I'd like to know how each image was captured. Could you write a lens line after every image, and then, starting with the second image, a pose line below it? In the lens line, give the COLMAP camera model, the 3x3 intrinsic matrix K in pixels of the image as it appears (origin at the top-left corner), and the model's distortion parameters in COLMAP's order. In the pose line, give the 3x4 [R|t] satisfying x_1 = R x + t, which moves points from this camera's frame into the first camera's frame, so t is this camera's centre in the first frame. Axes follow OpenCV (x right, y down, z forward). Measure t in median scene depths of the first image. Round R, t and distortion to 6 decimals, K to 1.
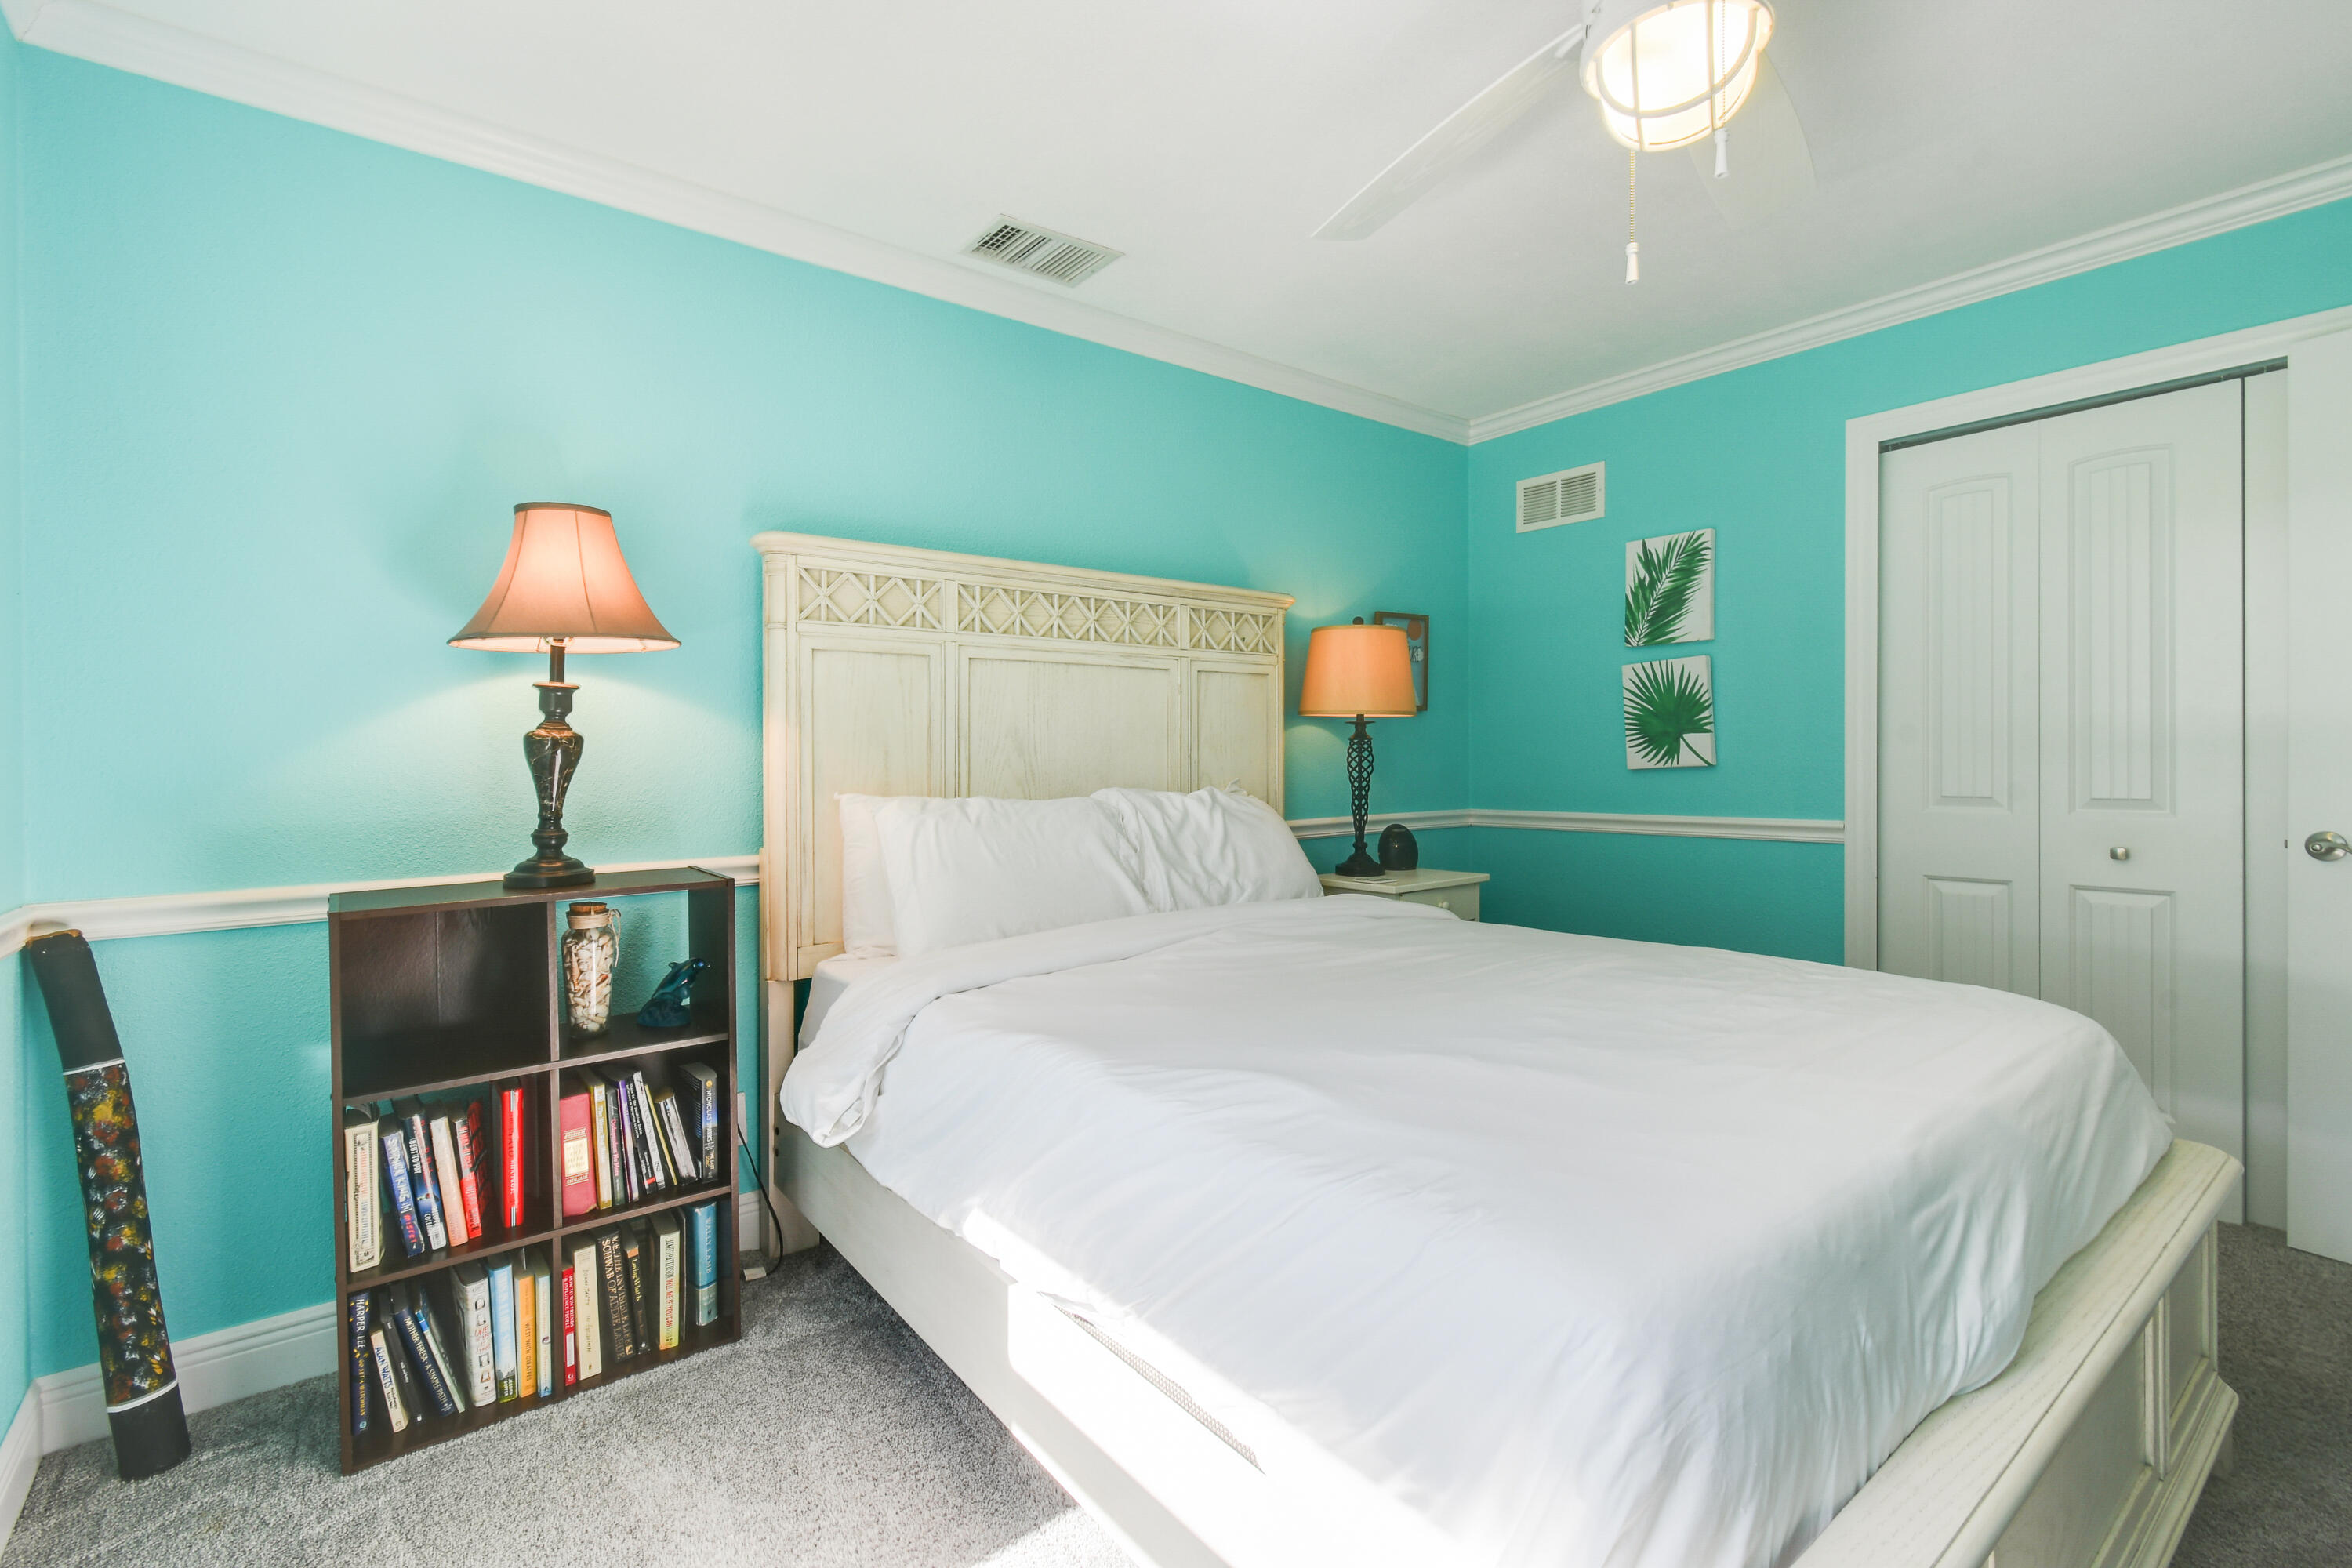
lens RADIAL K [[1057.8, 0, 1172.4], [0, 1057.8, 764.9], [0, 0, 1]] dist [0.003669, -0.001877]
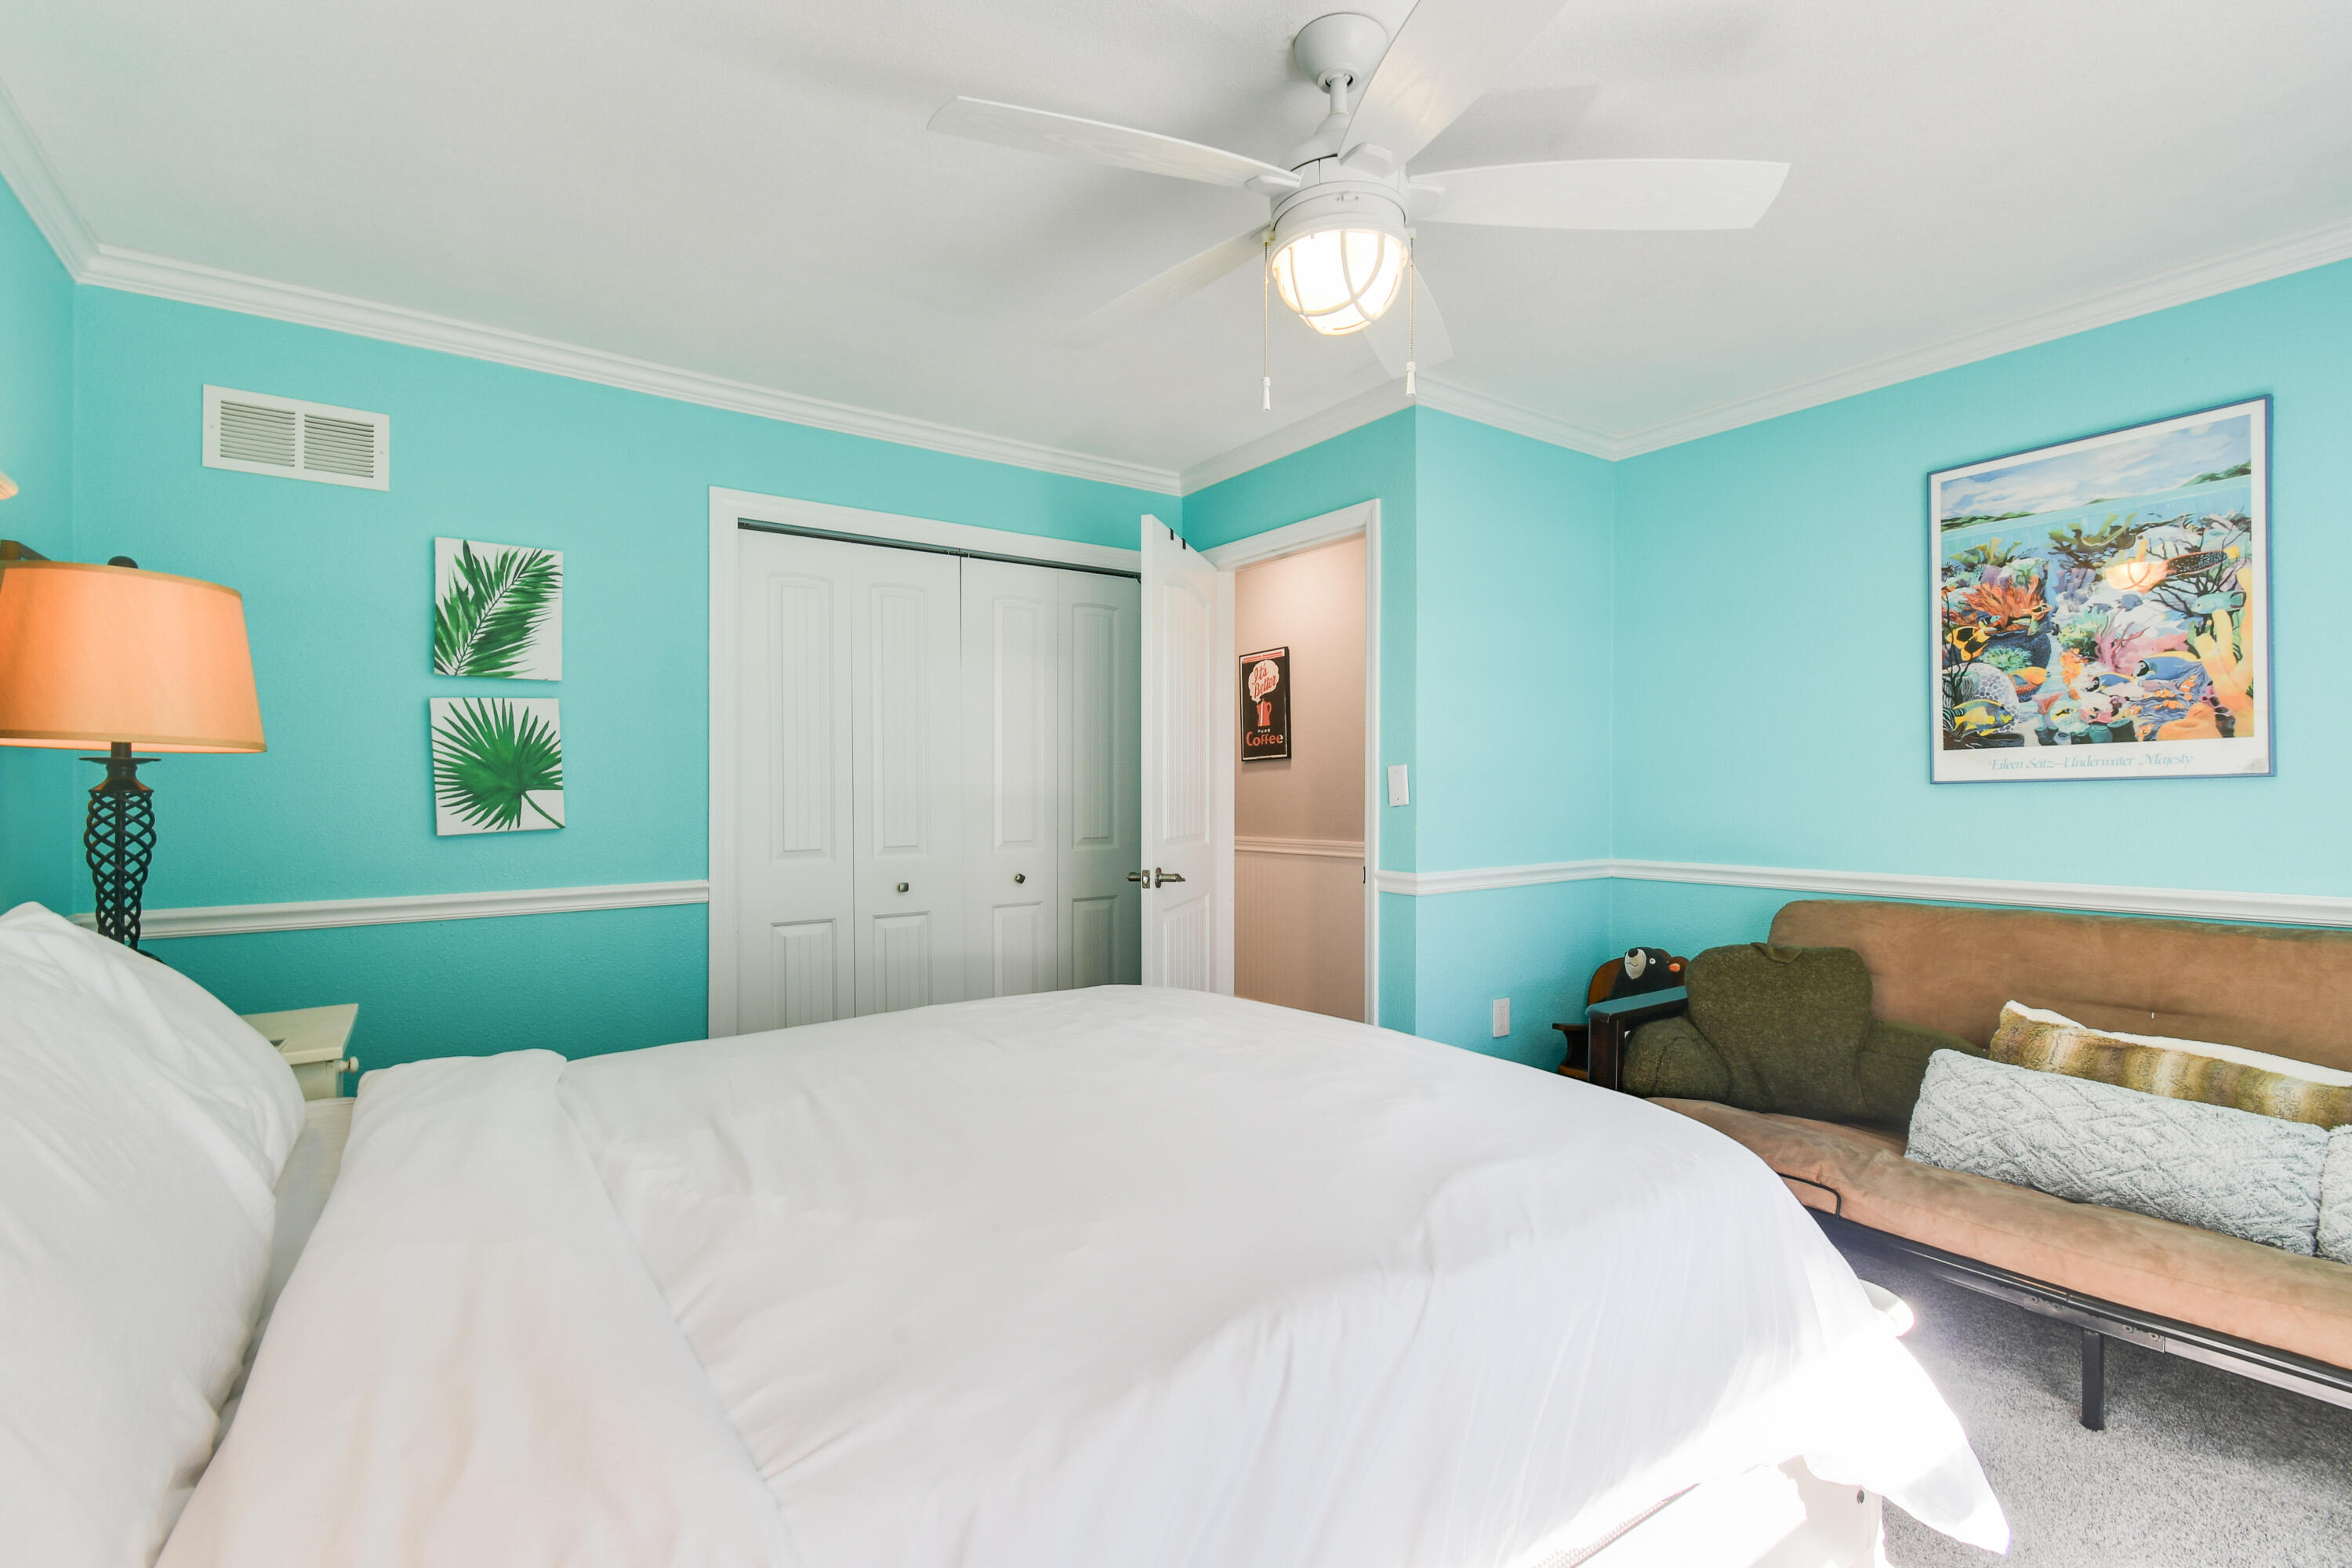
lens RADIAL K [[1057.8, 0, 1173.0], [0, 1057.8, 796.9], [0, 0, 1]] dist [0.003669, -0.001877]
pose [[0.042824, 0.007911, 0.999051, -0.314784], [0.014895, 0.999852, -0.008556, -0.009691], [-0.998972, 0.015247, 0.042700, 0.457287]]
